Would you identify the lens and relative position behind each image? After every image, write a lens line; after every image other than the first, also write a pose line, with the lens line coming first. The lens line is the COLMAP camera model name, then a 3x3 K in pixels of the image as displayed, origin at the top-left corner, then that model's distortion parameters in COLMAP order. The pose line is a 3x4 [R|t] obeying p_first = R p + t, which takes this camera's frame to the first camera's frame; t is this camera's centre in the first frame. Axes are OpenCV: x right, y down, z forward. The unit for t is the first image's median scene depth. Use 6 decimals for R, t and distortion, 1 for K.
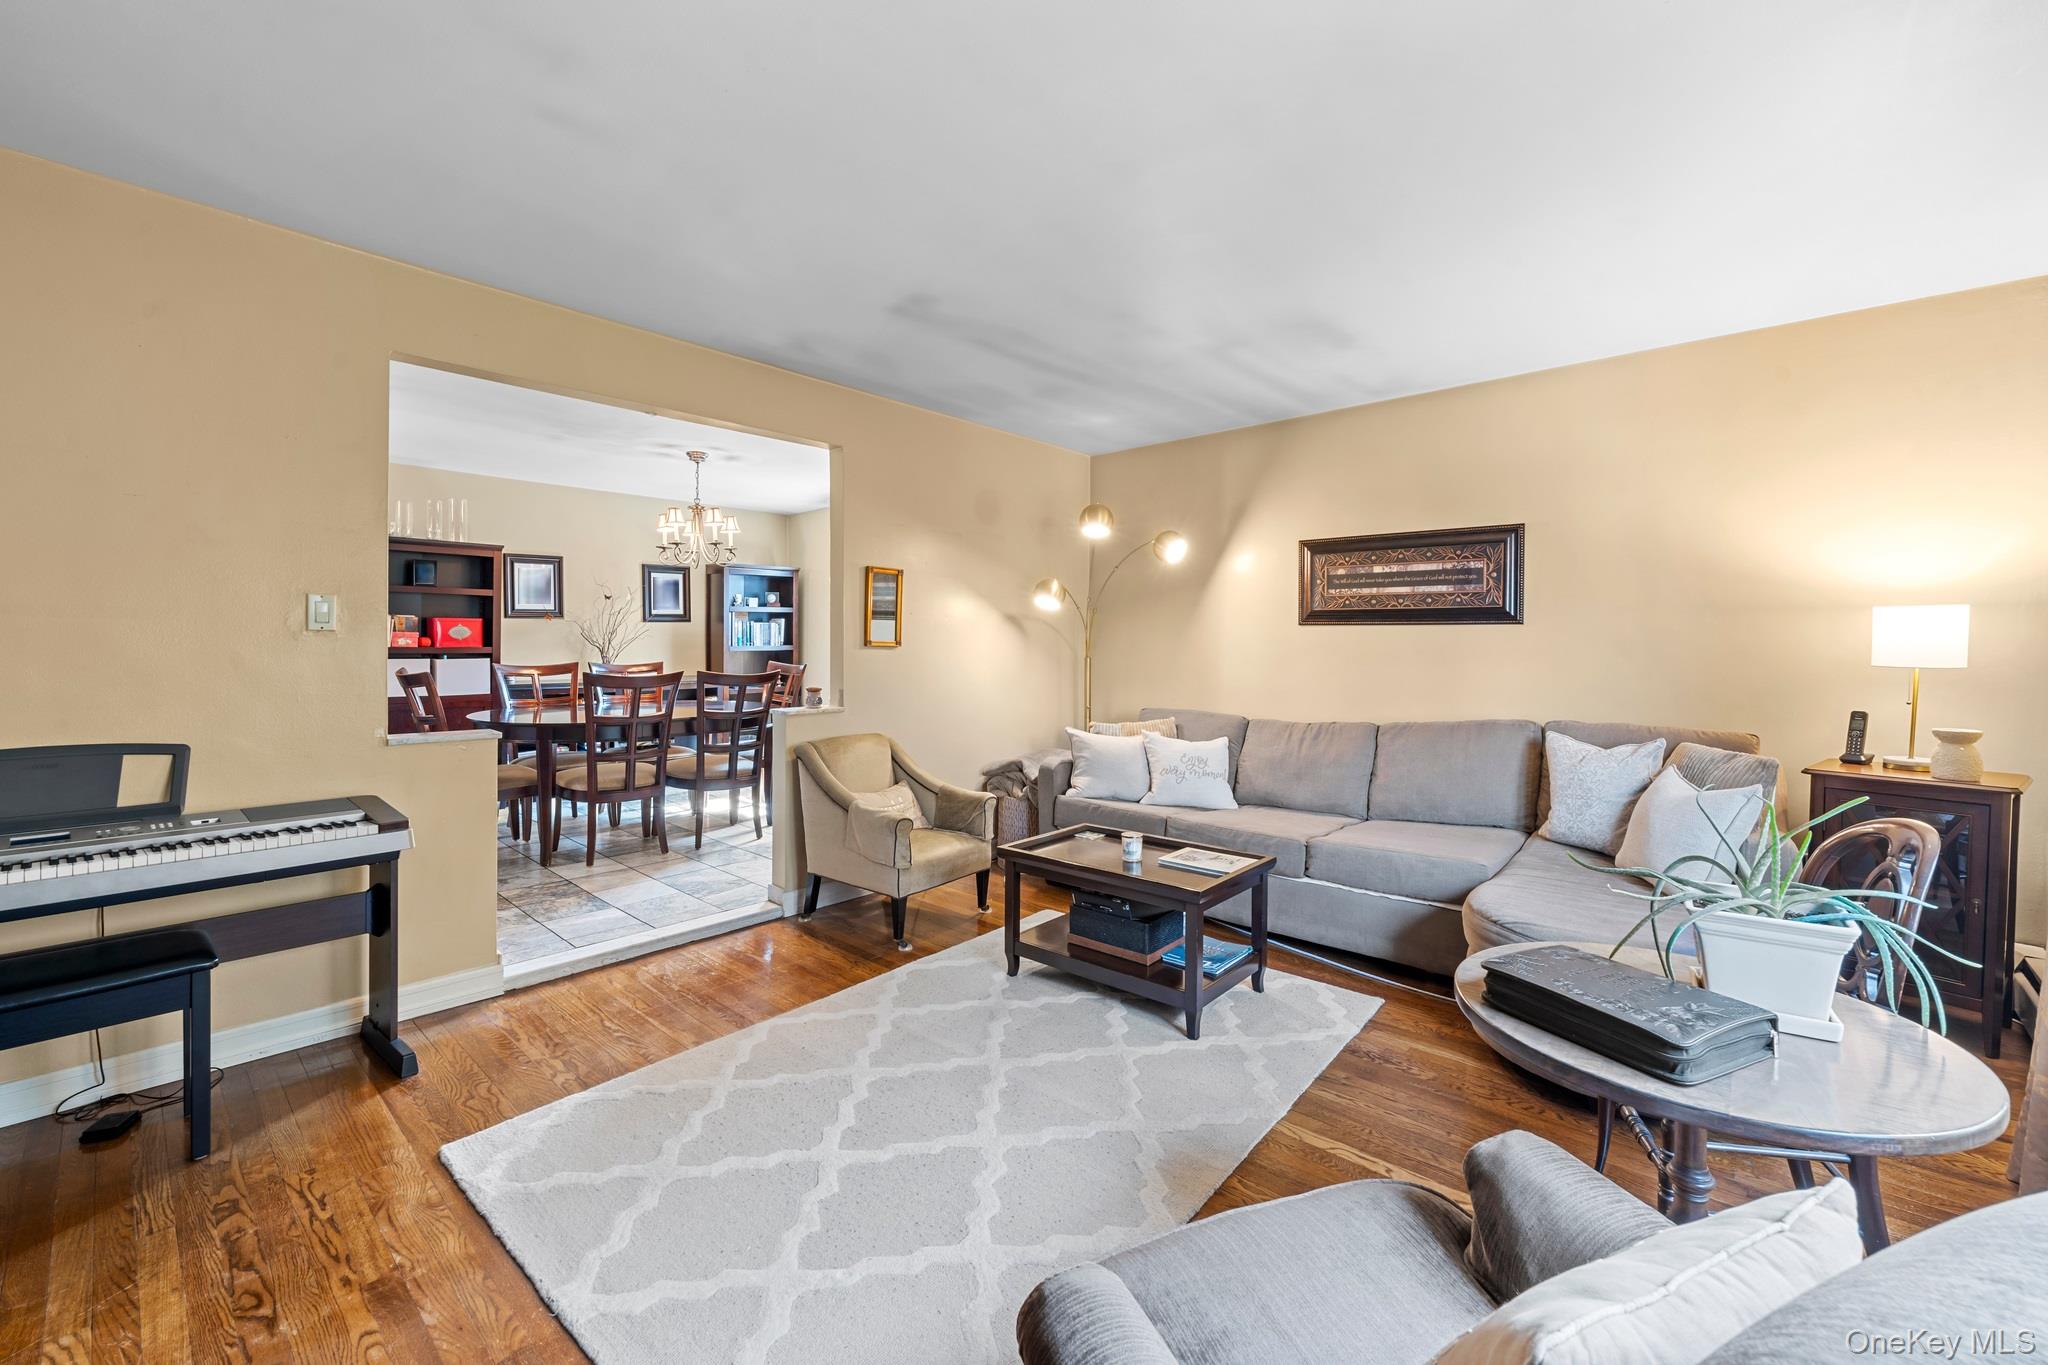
lens RADIAL K [[837.9, 0, 1029.0], [0, 837.9, 667.2], [0, 0, 1]] dist [-0.000973, -0.000254]
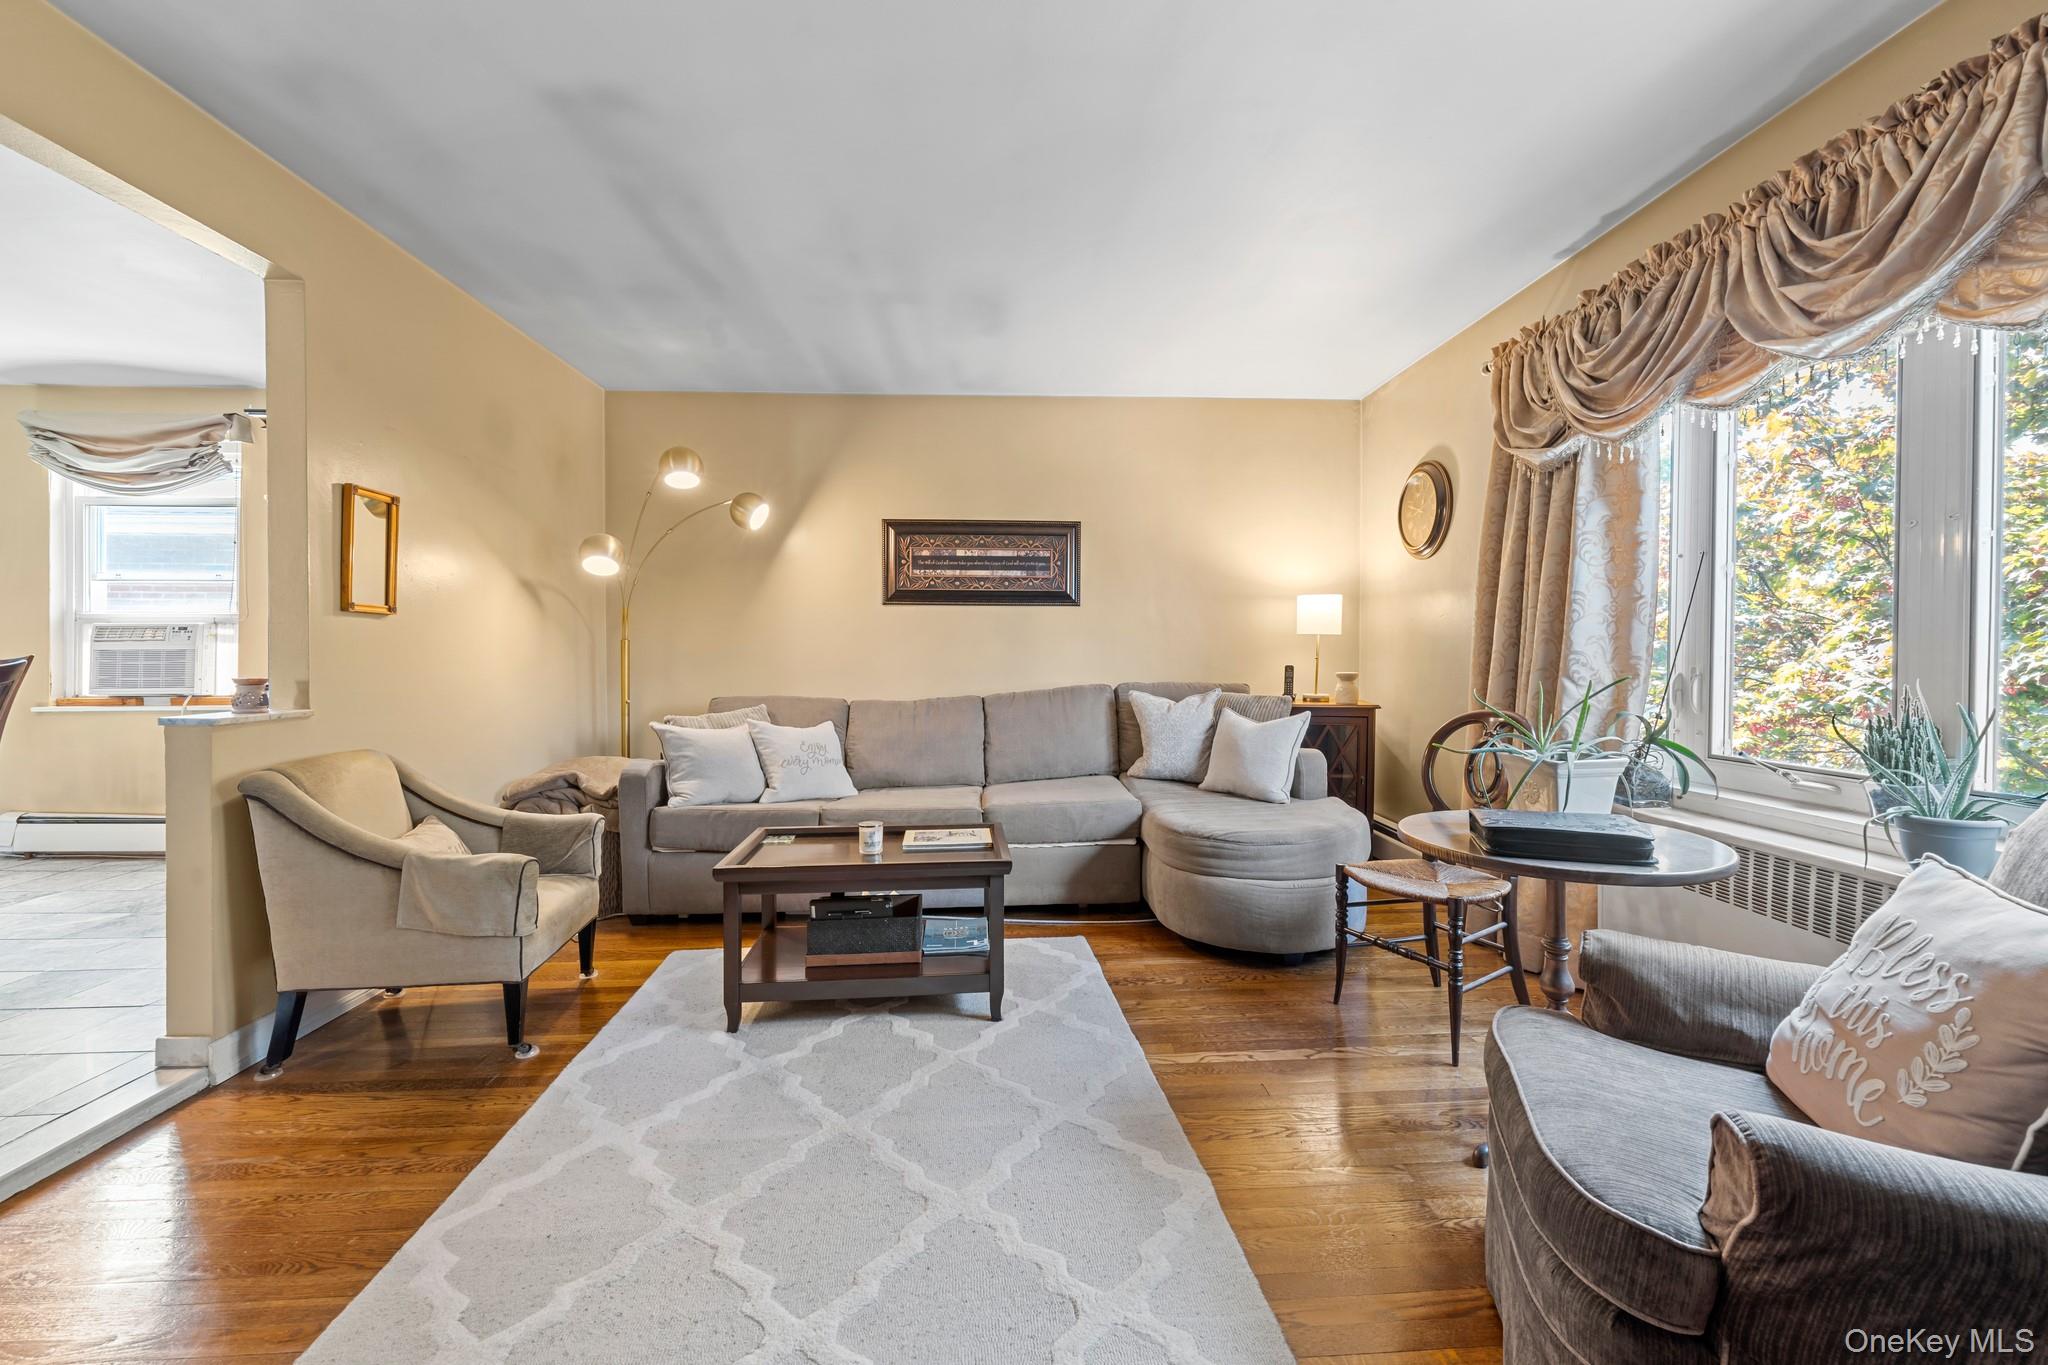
lens RADIAL K [[837.9, 0, 1029.3], [0, 837.9, 669.4], [0, 0, 1]] dist [-0.000973, -0.000254]
pose [[0.698772, -0.020843, 0.715041, -0.304494], [0.026965, 0.999632, 0.002787, 0.032316], [-0.714836, 0.017333, 0.699077, 0.211676]]
